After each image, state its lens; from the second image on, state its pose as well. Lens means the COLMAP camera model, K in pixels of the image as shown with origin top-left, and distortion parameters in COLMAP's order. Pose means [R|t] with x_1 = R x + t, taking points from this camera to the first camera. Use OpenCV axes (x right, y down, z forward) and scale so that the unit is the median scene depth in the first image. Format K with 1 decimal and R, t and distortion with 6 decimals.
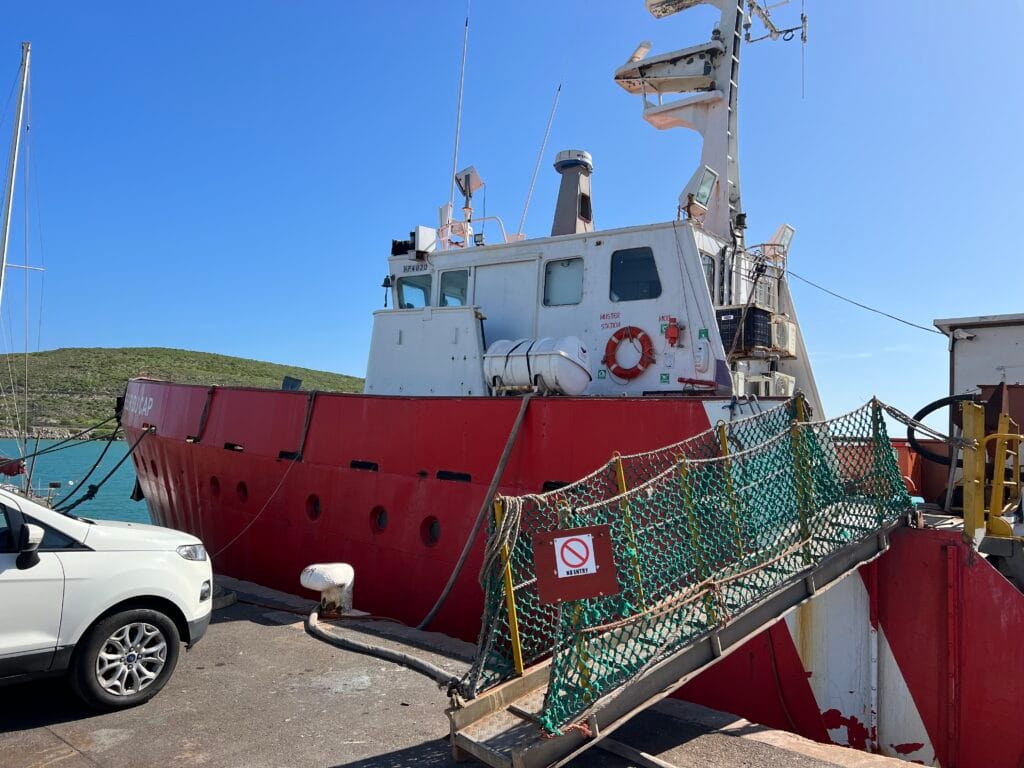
lens RADIAL K [[778.9, 0, 512.0], [0, 778.9, 384.0], [0, 0, 1]] dist [0.081367, -0.111512]
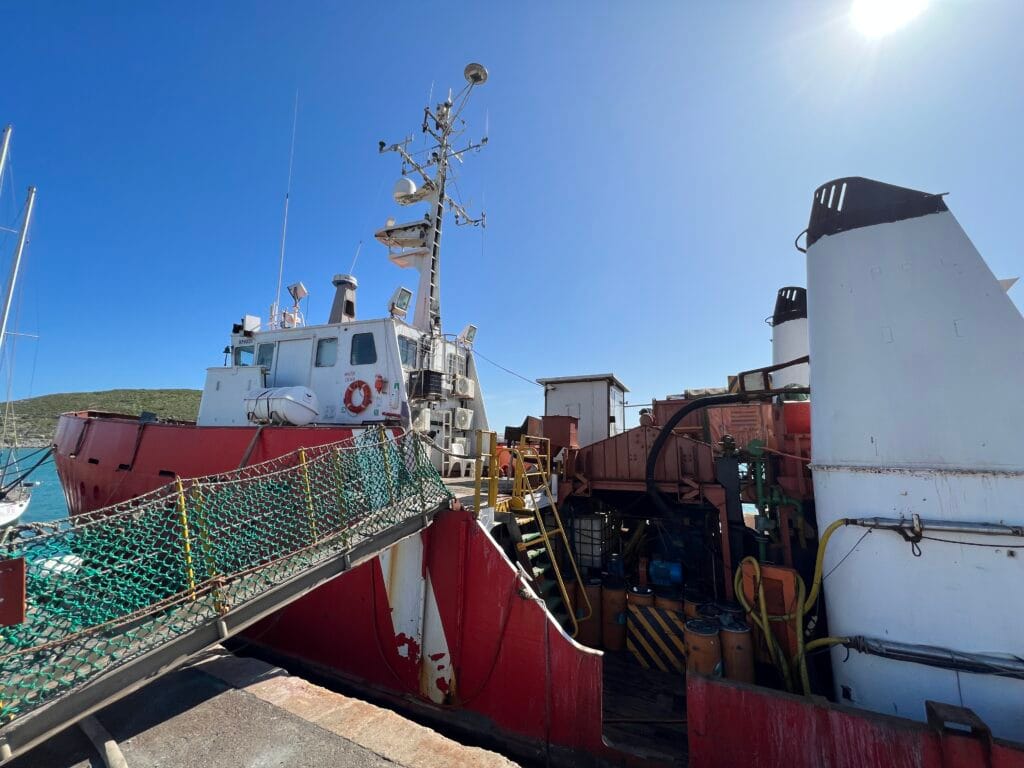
lens RADIAL K [[413.7, 0, 512.0], [0, 413.7, 384.0], [0, 0, 1]] dist [0.003185, 0.000209]
pose [[0.969407, 0.008468, 0.245312, 0.222697], [0.006562, 0.998154, -0.060385, -0.010937], [-0.245371, 0.060148, 0.967562, 0.079077]]
